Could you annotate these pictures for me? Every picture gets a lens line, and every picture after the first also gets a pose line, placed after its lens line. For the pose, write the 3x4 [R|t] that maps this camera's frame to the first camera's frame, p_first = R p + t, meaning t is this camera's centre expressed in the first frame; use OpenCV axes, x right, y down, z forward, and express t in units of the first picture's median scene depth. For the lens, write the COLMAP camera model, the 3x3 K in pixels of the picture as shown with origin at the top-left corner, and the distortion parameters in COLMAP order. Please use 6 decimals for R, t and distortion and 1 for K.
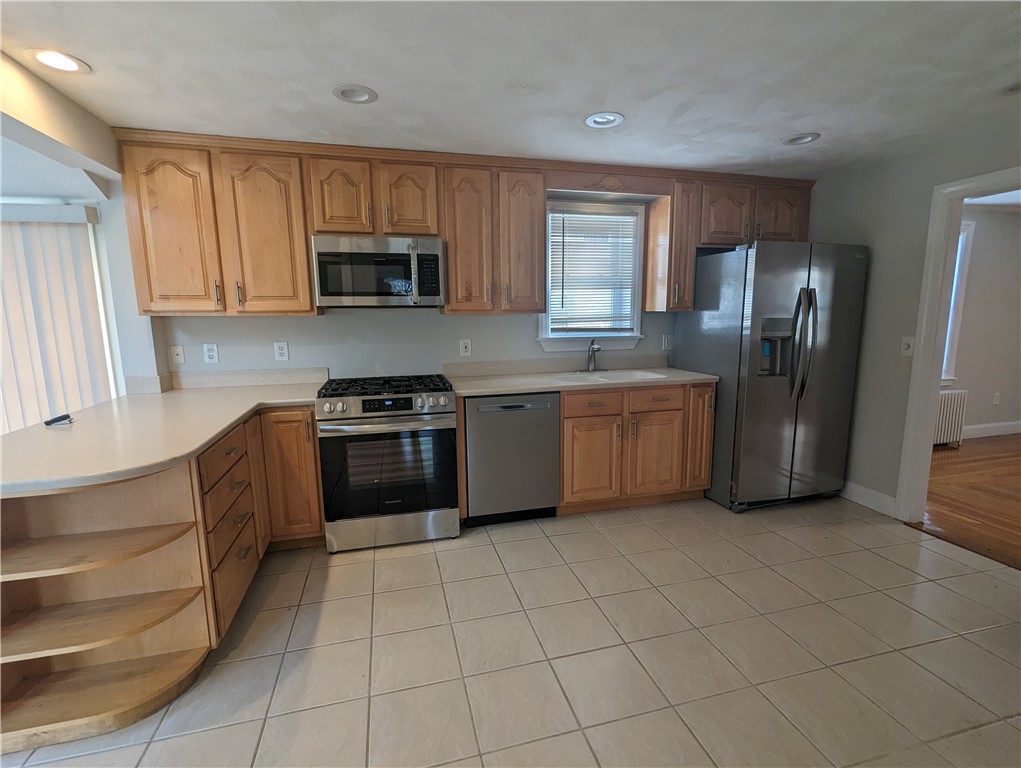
lens RADIAL K [[484.6, 0, 519.7], [0, 484.6, 388.4], [0, 0, 1]] dist [0.011892, -0.000580]
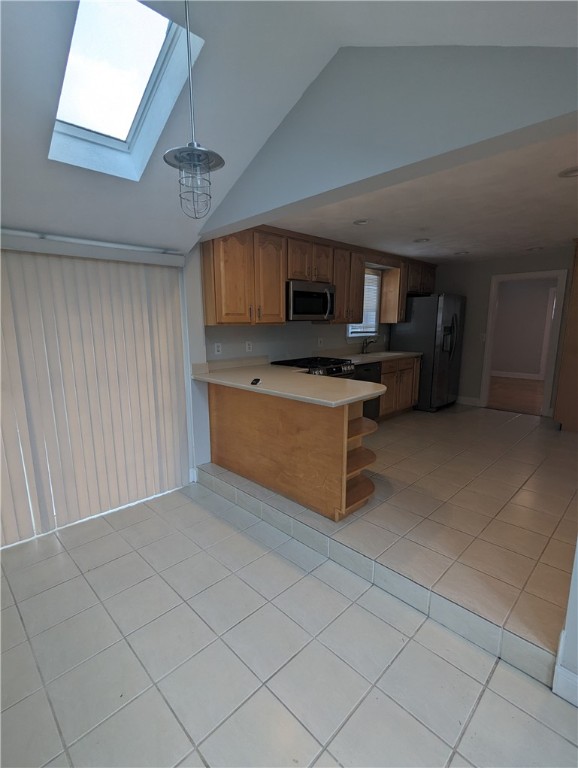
lens RADIAL K [[364.5, 0, 287.4], [0, 364.5, 385.7], [0, 0, 1]] dist [0.011892, -0.000580]
pose [[0.872090, -0.080350, 0.482704, -1.002948], [0.074202, 0.996734, 0.031855, 0.028573], [-0.483687, 0.008037, 0.875204, -0.168760]]
